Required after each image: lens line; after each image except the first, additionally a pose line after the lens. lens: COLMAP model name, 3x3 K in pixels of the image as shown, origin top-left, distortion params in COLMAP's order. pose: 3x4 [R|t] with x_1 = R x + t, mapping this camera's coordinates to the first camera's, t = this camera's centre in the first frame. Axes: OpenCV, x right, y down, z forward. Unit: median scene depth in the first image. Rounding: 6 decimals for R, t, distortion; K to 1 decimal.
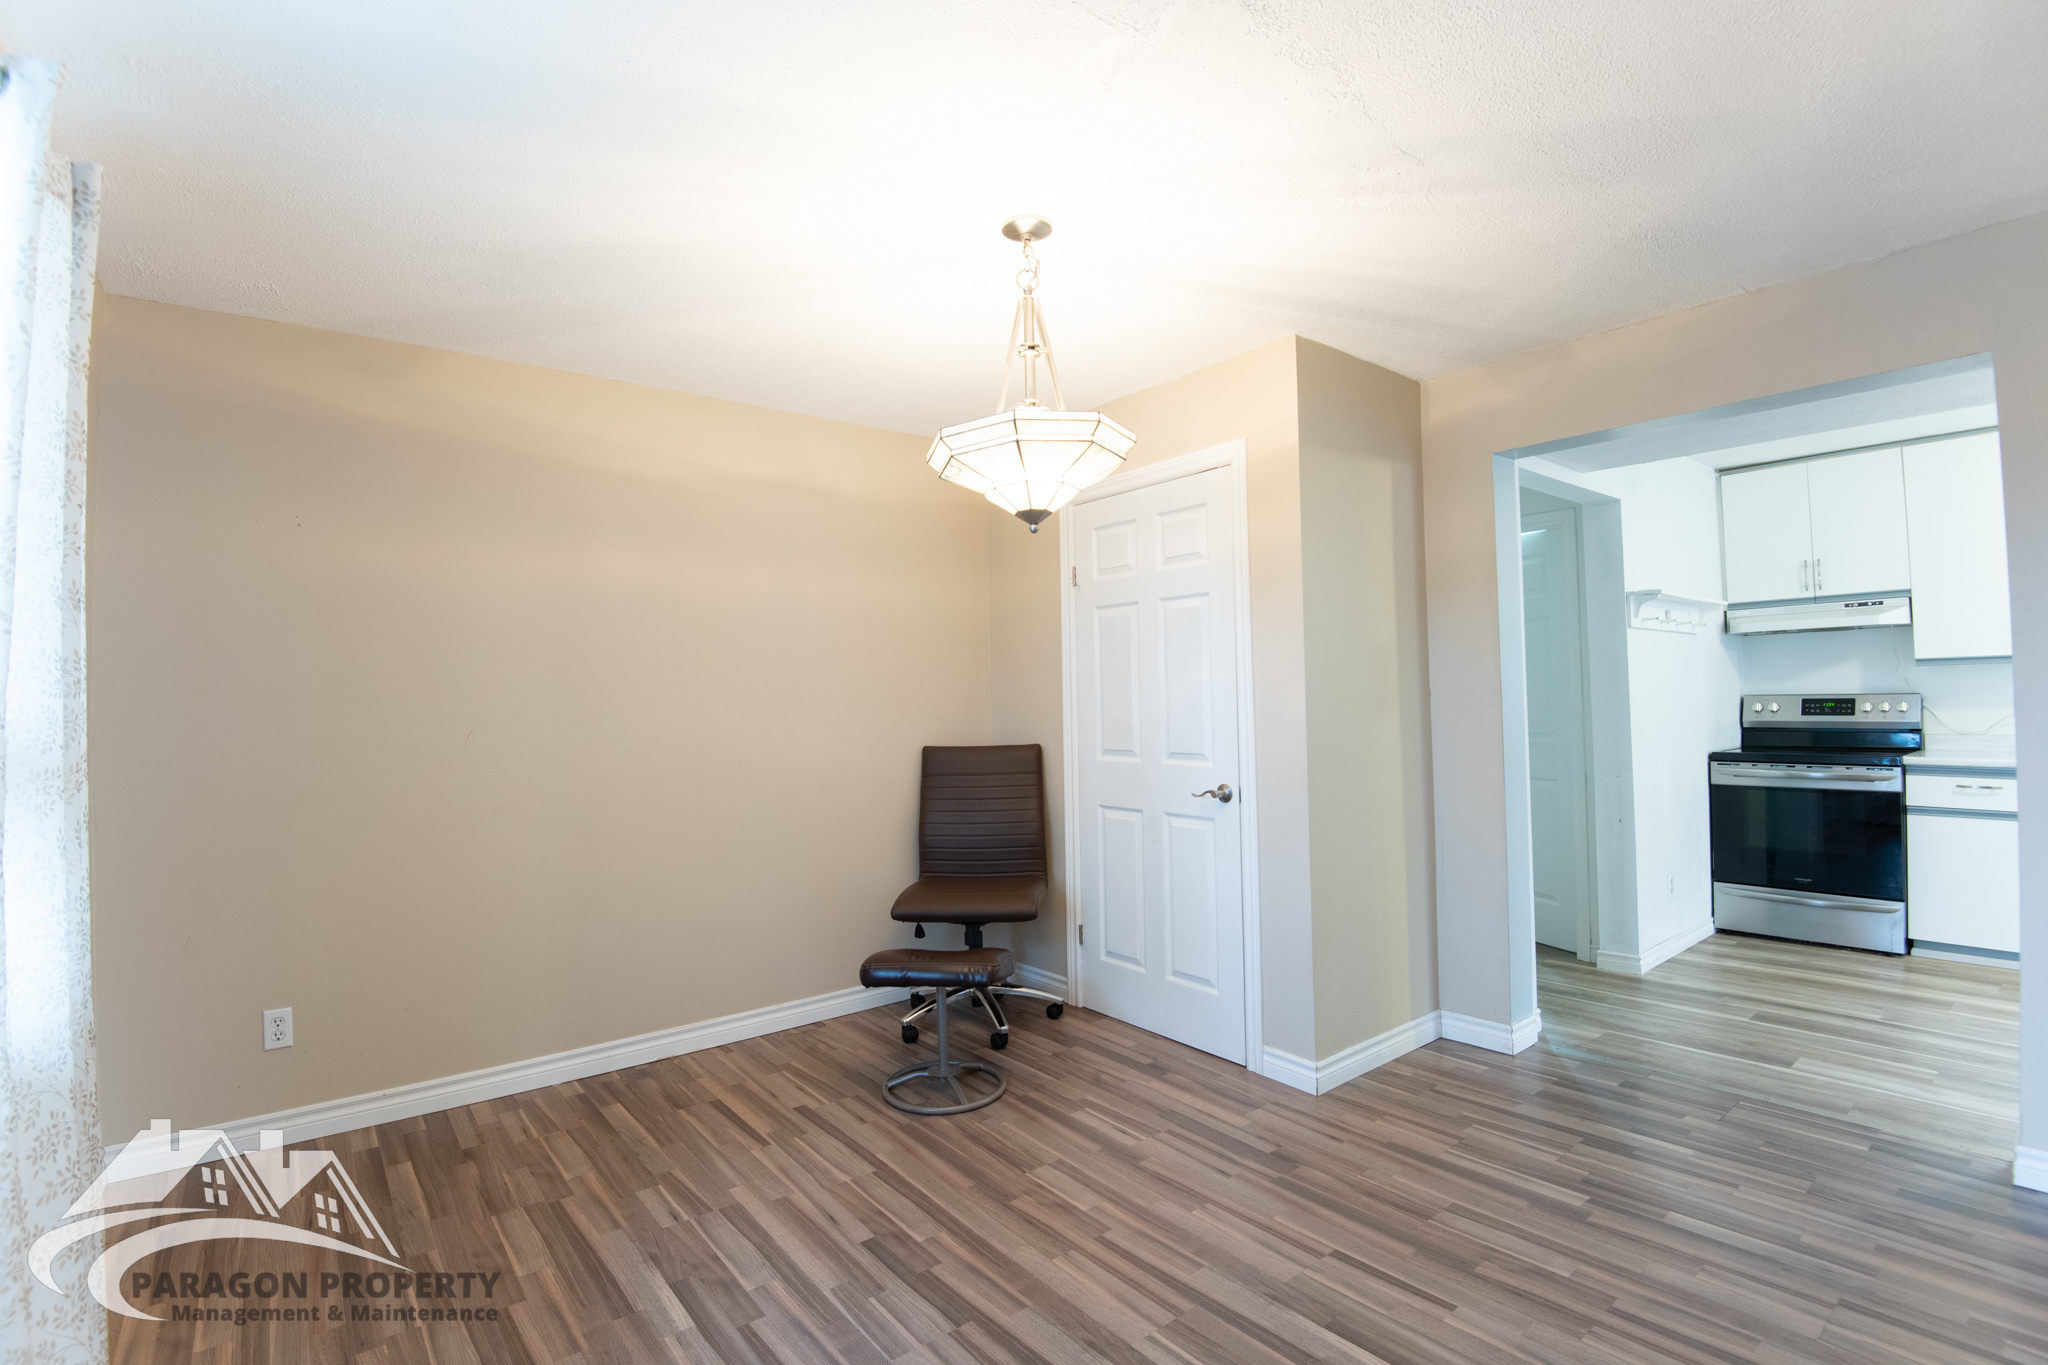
lens RADIAL K [[943.3, 0, 1028.4], [0, 943.3, 672.9], [0, 0, 1]] dist [-0.021856, -0.014330]
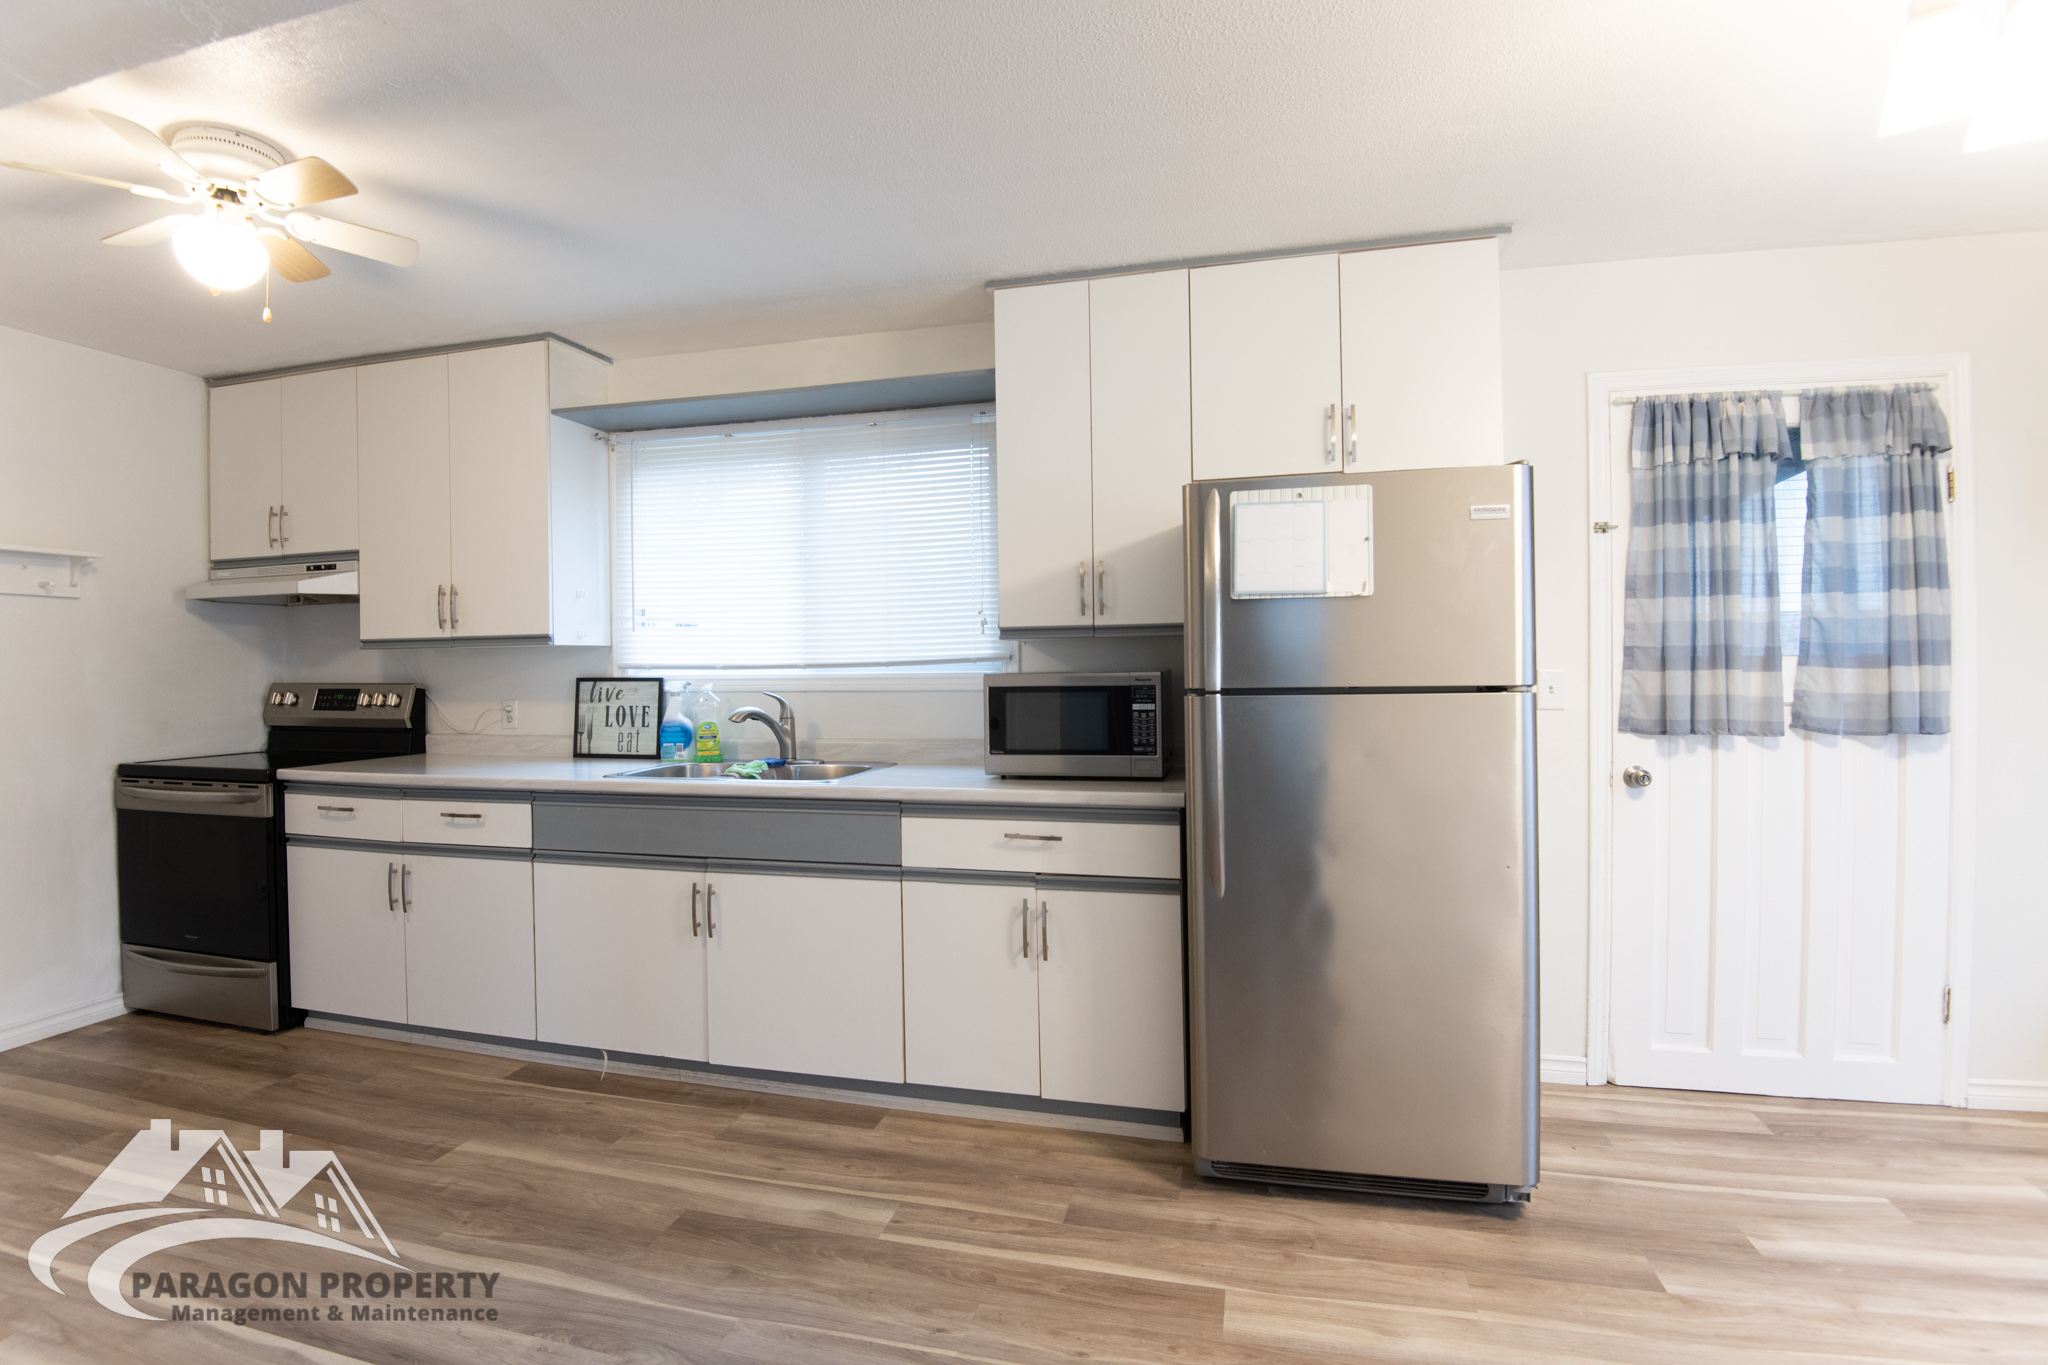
lens RADIAL K [[943.3, 0, 1028.4], [0, 943.3, 672.9], [0, 0, 1]] dist [-0.021856, -0.014330]
pose [[0.793625, 0.005275, 0.608384, 0.880652], [-0.021807, 0.999567, 0.019780, -0.014698], [-0.608016, -0.028965, 0.793396, 0.020355]]
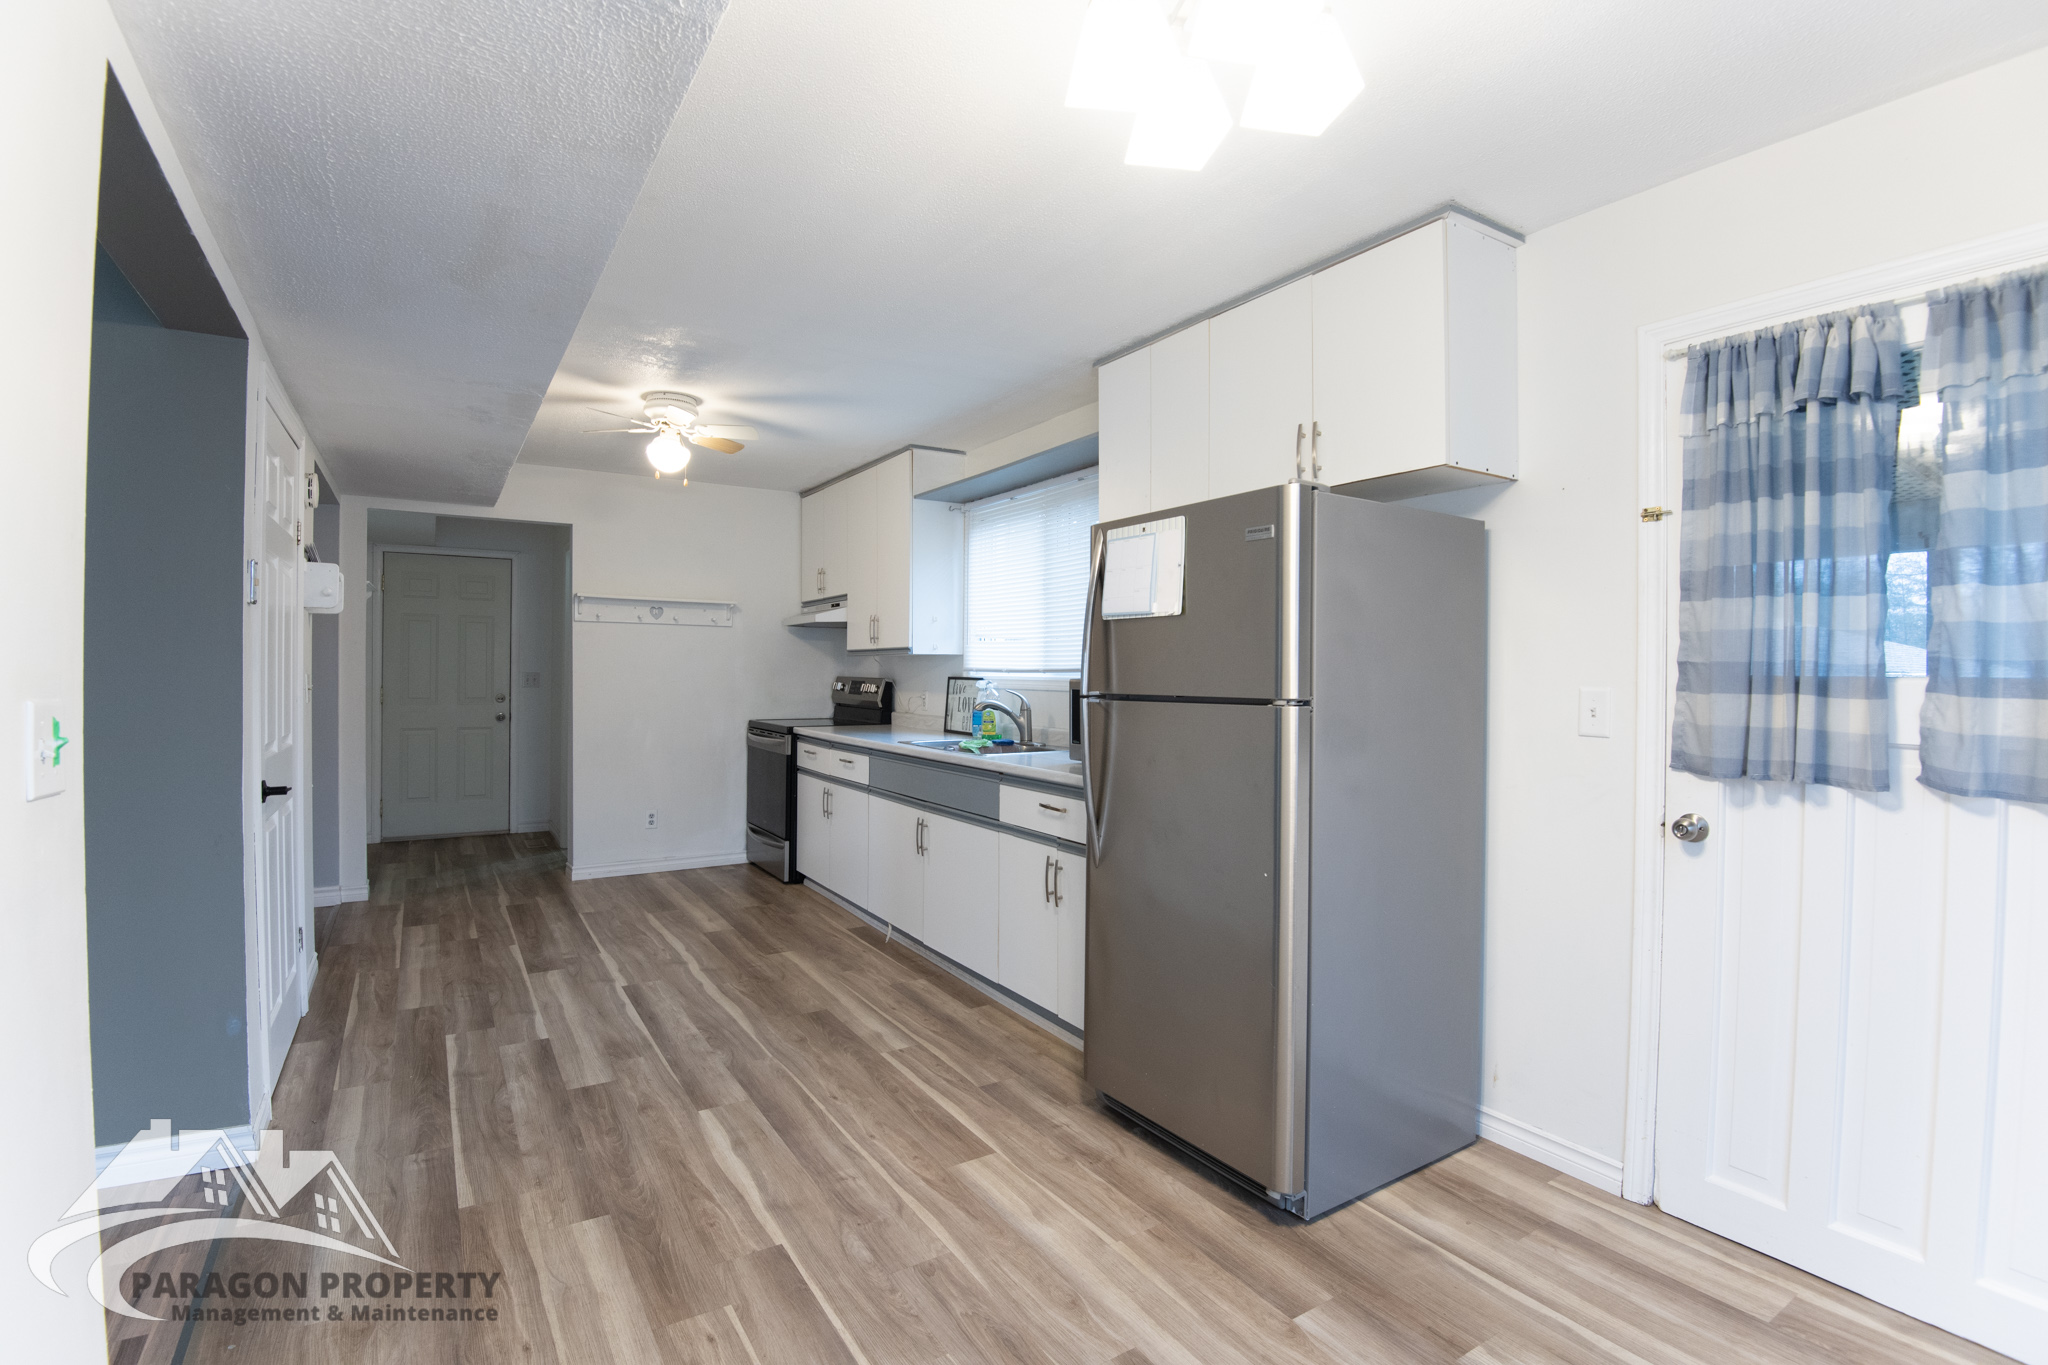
lens RADIAL K [[943.3, 0, 1028.4], [0, 943.3, 672.9], [0, 0, 1]] dist [-0.021856, -0.014330]
pose [[0.994621, 0.026547, -0.100122, 1.259826], [-0.023410, 0.999202, 0.032373, -0.029863], [0.100901, -0.029855, 0.994448, -0.236624]]
